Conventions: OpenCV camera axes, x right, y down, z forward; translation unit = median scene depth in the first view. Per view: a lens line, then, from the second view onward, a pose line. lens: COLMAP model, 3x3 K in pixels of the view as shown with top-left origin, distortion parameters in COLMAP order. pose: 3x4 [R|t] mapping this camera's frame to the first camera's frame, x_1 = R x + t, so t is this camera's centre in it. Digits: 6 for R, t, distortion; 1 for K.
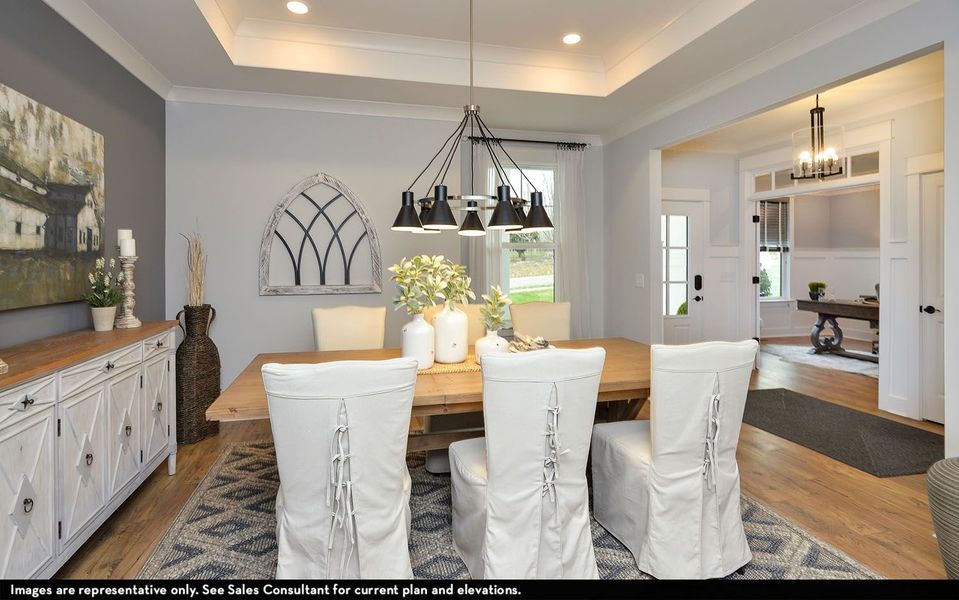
lens RADIAL K [[488.9, 0, 479.6], [0, 488.9, 262.6], [0, 0, 1]] dist [0.001606, 0.000212]
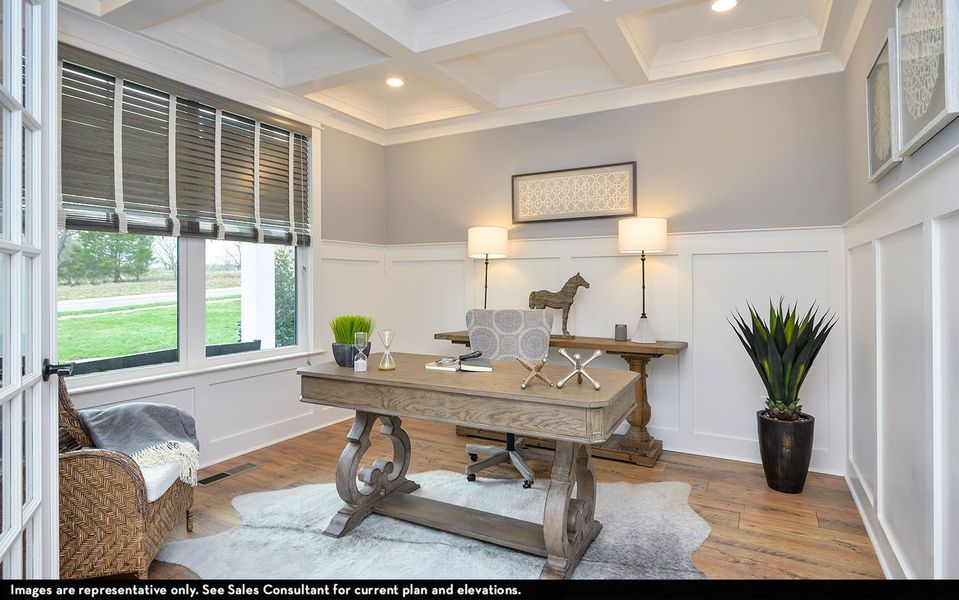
lens RADIAL K [[488.9, 0, 479.6], [0, 488.9, 262.6], [0, 0, 1]] dist [0.001606, 0.000212]
pose [[0.696696, 0.021667, 0.717039, 0.516348], [0.012723, 0.999013, -0.042551, 0.018336], [-0.717254, 0.038768, 0.695733, 0.709365]]
